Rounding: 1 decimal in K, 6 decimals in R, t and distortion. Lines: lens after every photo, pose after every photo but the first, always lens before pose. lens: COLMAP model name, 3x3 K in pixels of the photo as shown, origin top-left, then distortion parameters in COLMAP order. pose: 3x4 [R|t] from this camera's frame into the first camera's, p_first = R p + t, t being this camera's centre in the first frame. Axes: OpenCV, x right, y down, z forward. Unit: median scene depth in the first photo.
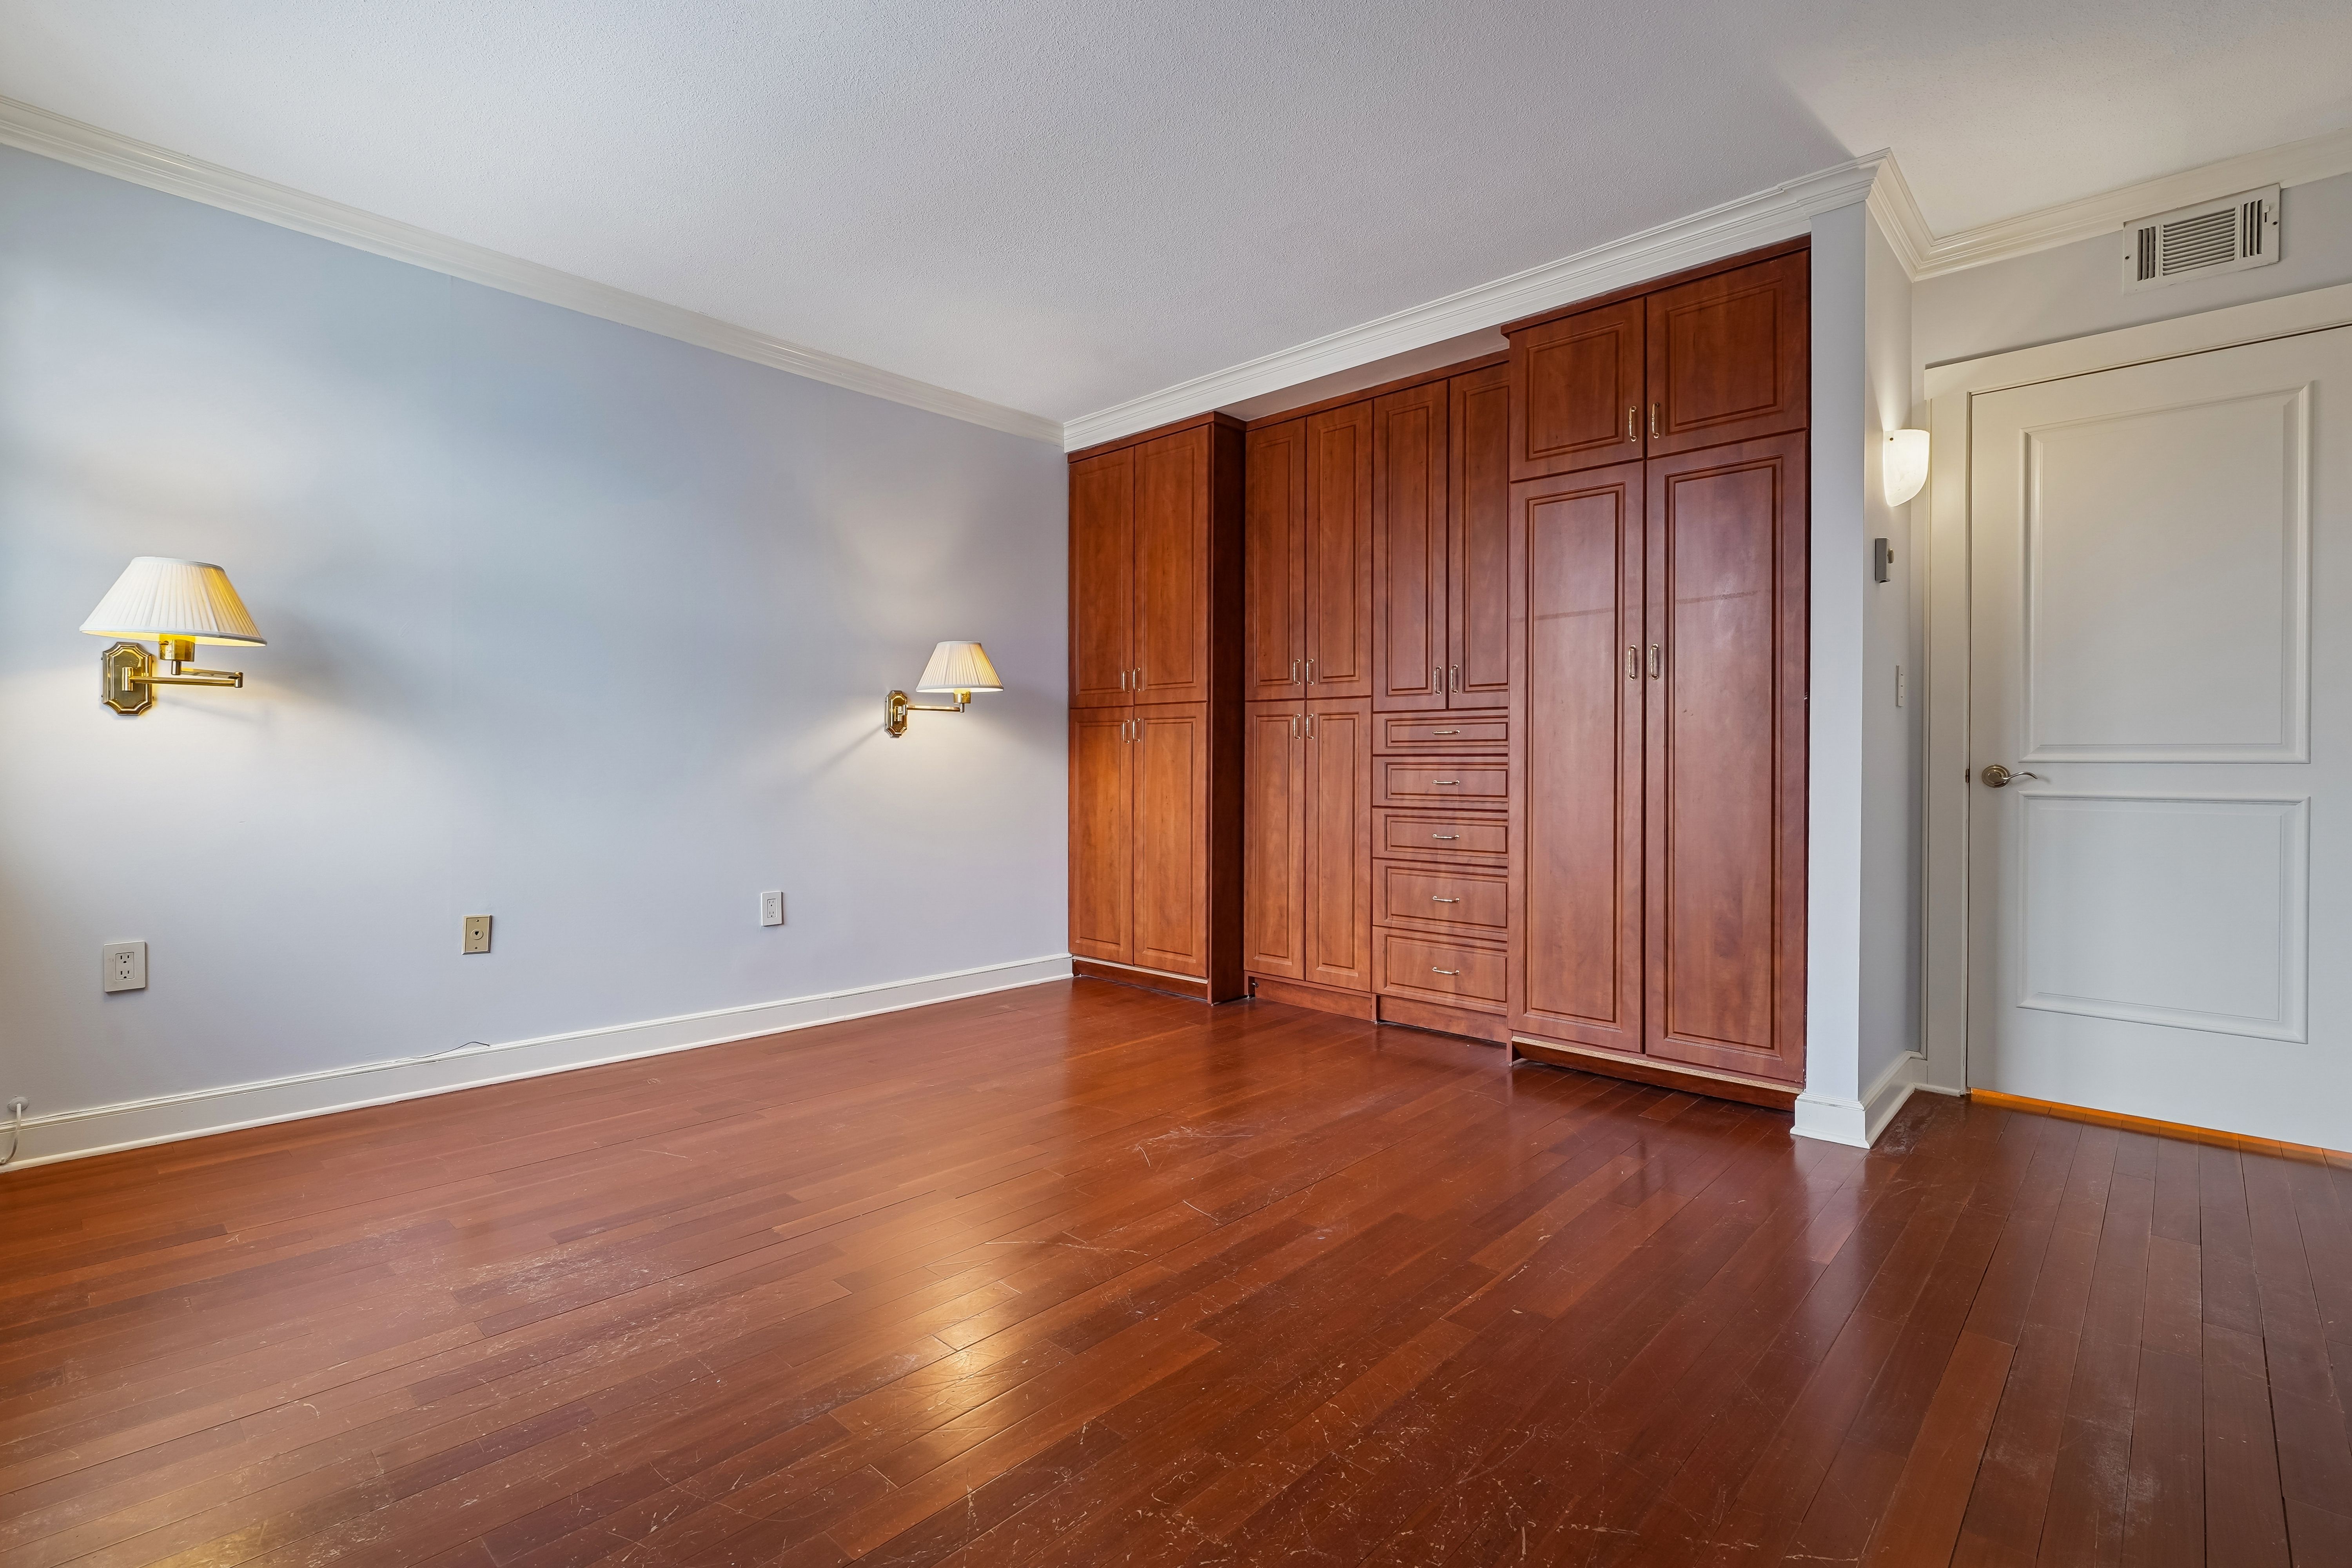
lens RADIAL K [[1075.3, 0, 1171.1], [0, 1075.3, 779.1], [0, 0, 1]] dist [-0.004160, 0.000411]
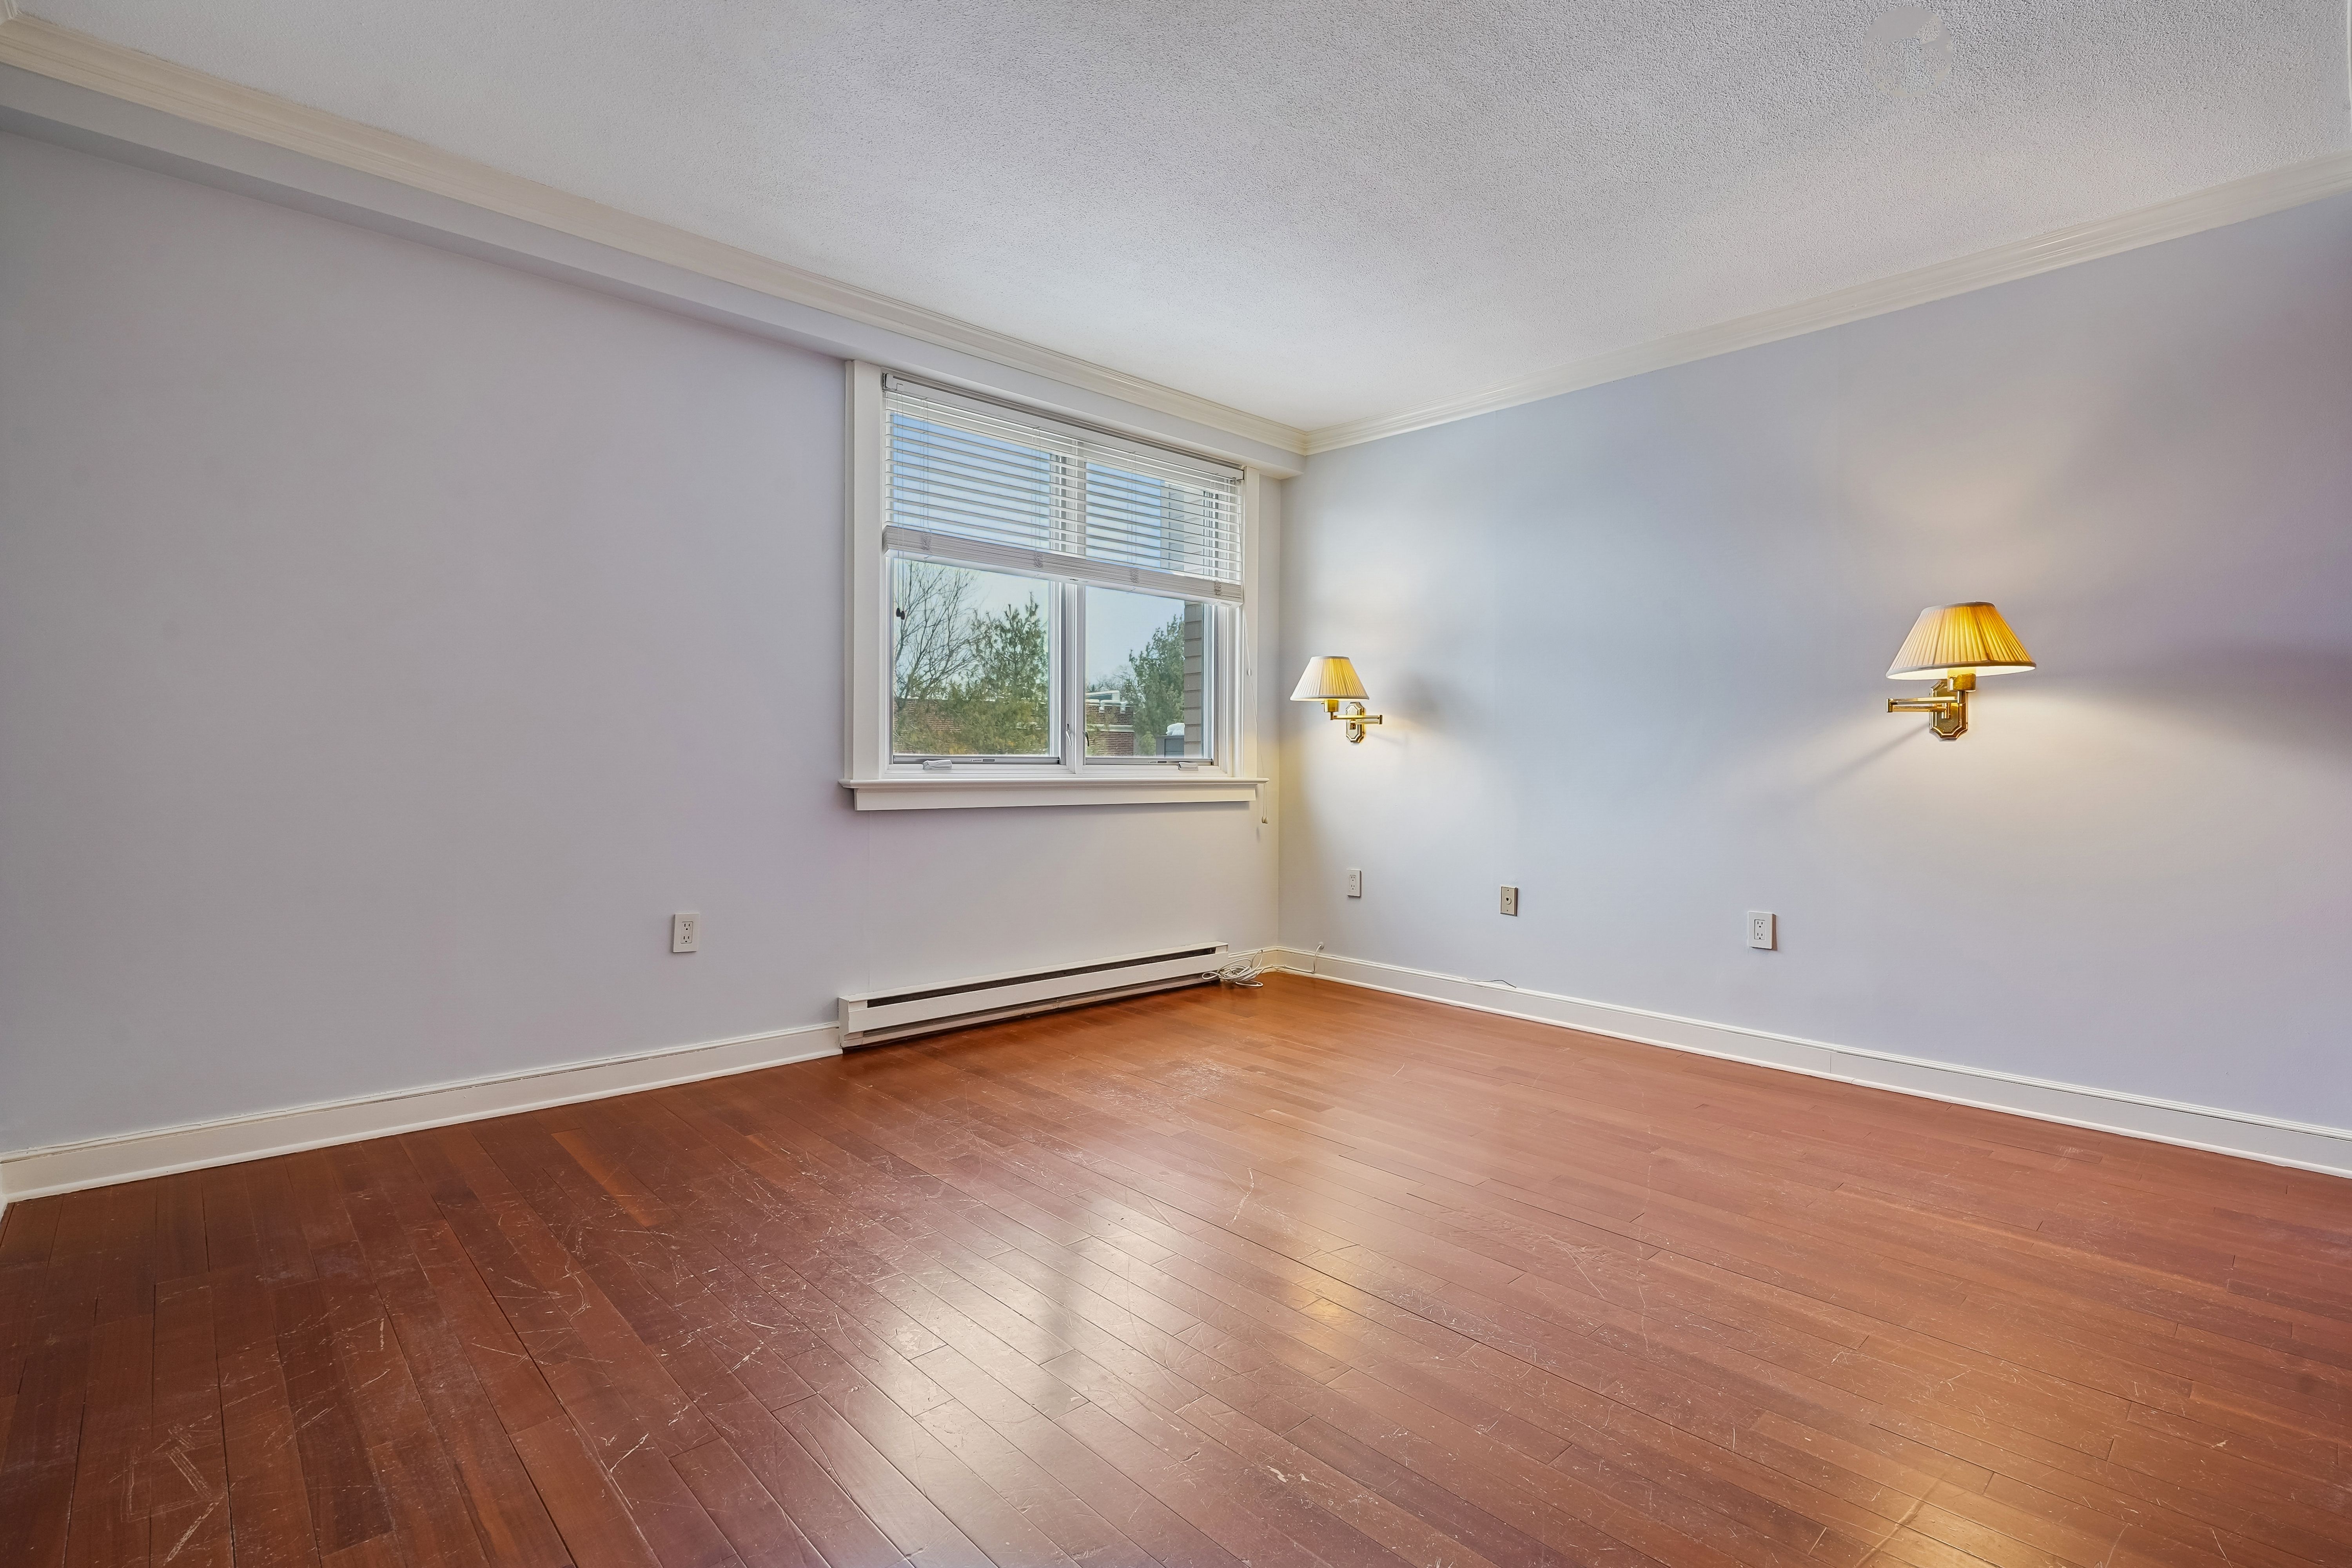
lens RADIAL K [[1075.3, 0, 1173.2], [0, 1075.3, 769.2], [0, 0, 1]] dist [-0.004160, 0.000411]
pose [[-0.046699, -0.002482, -0.998906, 0.690475], [-0.027899, 0.999610, -0.001180, -0.003686], [0.998519, 0.027813, -0.046750, 0.647833]]
